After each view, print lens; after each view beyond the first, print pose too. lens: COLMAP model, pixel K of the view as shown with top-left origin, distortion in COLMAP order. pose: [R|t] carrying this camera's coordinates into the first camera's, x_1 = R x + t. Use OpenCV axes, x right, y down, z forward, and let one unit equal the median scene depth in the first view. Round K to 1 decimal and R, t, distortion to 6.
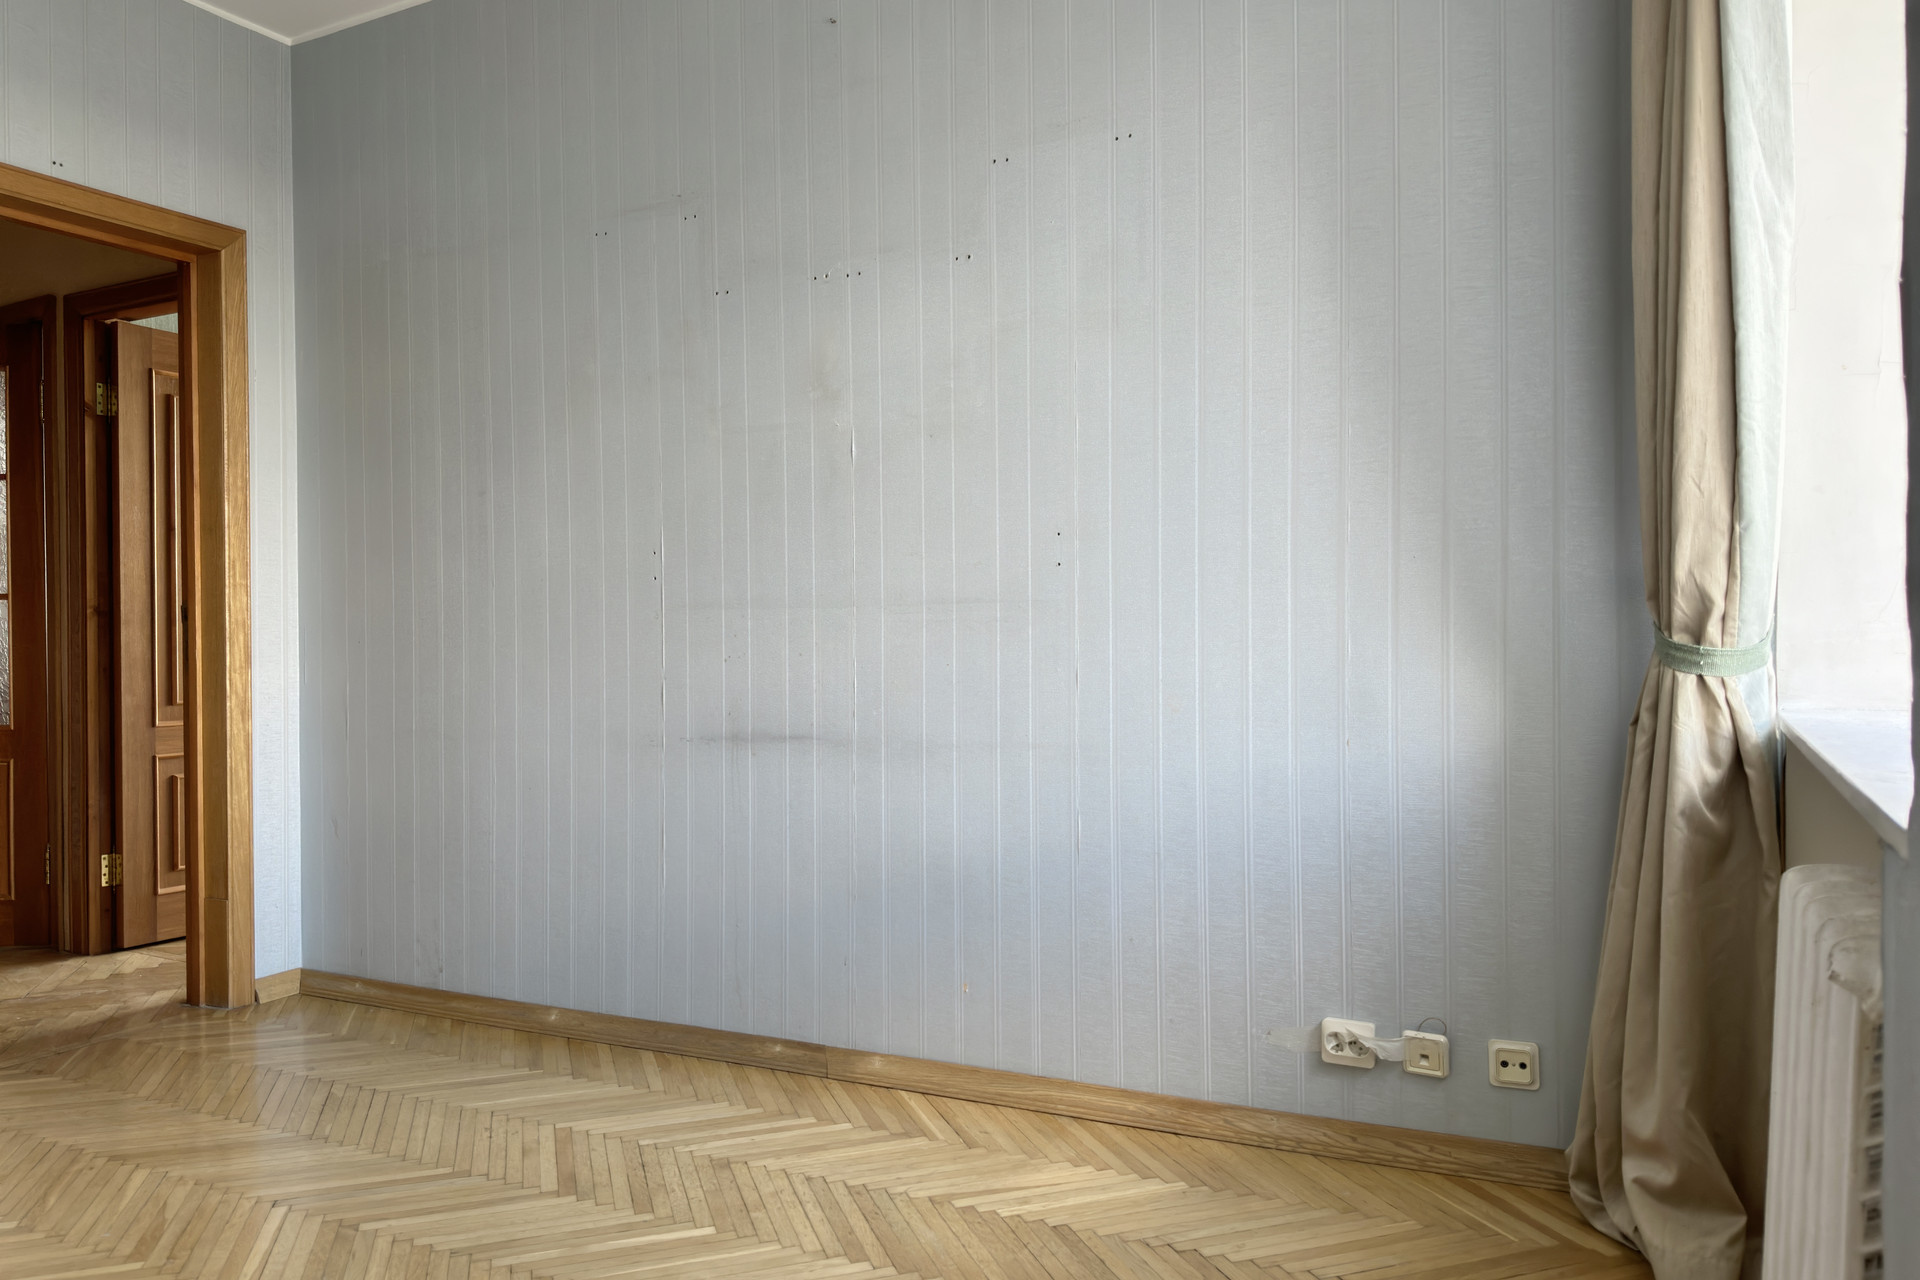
lens RADIAL K [[1296.6, 0, 960.0], [0, 1296.6, 640.0], [0, 0, 1]] dist [0.086663, -0.240191]
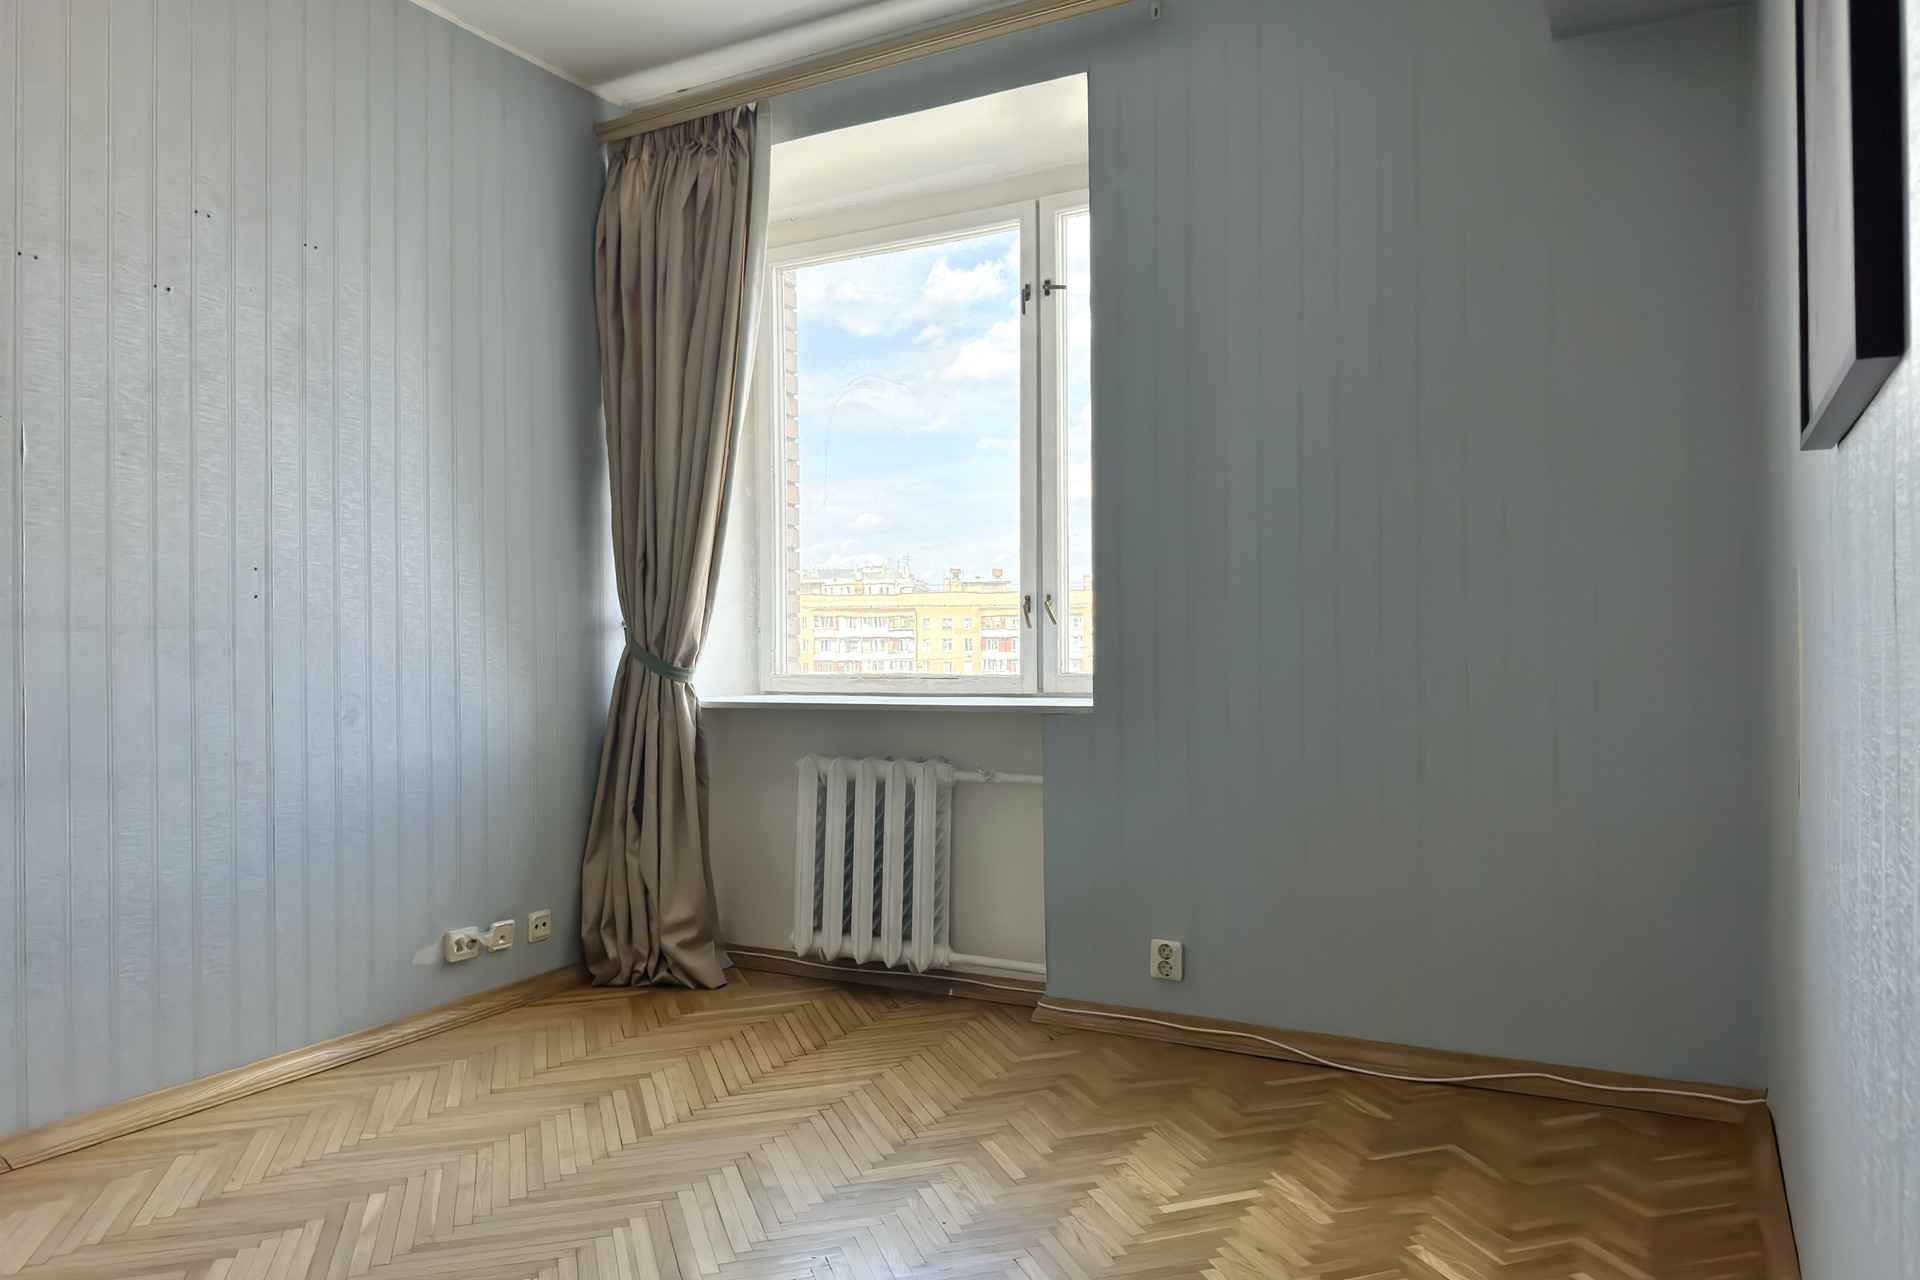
lens RADIAL K [[1334.1, 0, 960.0], [0, 1334.1, 640.0], [0, 0, 1]] dist [0.088778, -0.164785]
pose [[0.009534, 0.016533, 0.999818, -1.219521], [0.003686, 0.999856, -0.016569, -0.002337], [-0.999948, 0.003844, 0.009472, 0.441346]]
